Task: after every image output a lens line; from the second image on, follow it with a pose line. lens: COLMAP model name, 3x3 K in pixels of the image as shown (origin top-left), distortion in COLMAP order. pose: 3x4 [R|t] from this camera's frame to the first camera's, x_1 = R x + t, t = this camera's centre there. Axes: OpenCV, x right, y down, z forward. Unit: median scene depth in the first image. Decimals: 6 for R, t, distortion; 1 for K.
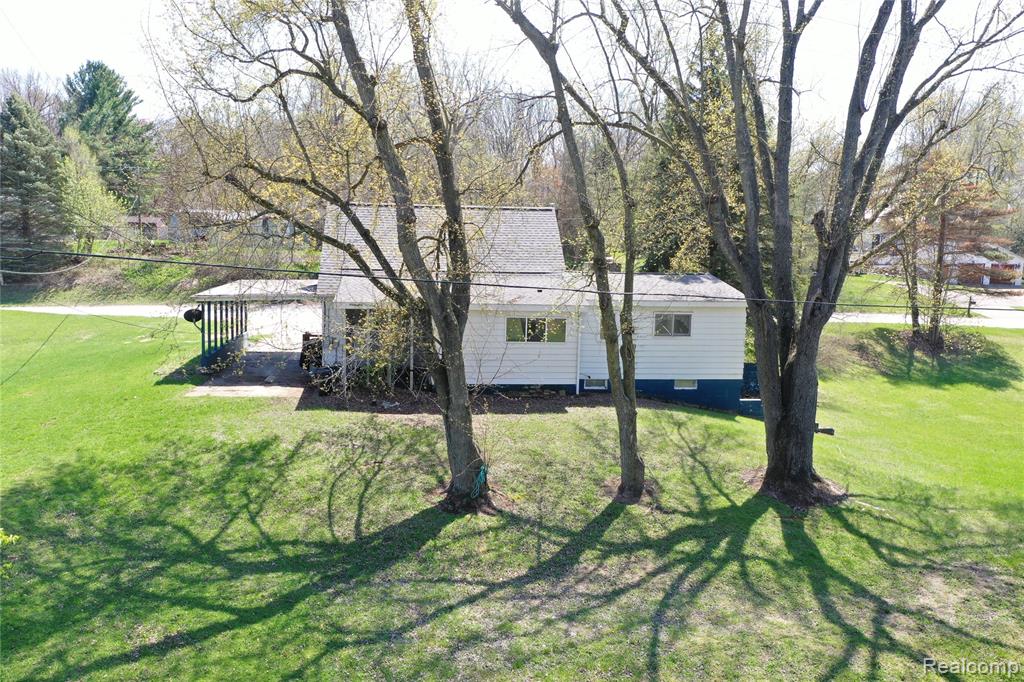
lens RADIAL K [[812.3, 0, 509.4], [0, 812.3, 338.2], [0, 0, 1]] dist [0.018295, -0.008381]
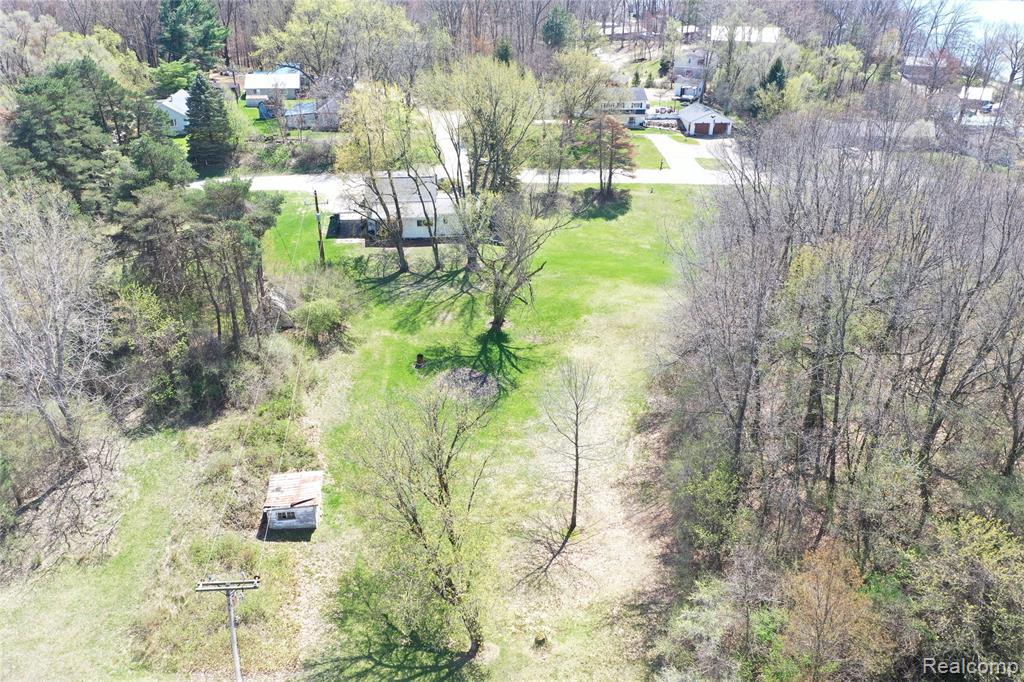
lens RADIAL K [[812.3, 0, 509.4], [0, 812.3, 338.2], [0, 0, 1]] dist [0.018295, -0.008381]
pose [[0.999897, -0.014209, -0.001864, 0.585979], [0.014059, 0.947342, 0.319913, -0.976089], [-0.002780, -0.319907, 0.947445, -3.812796]]
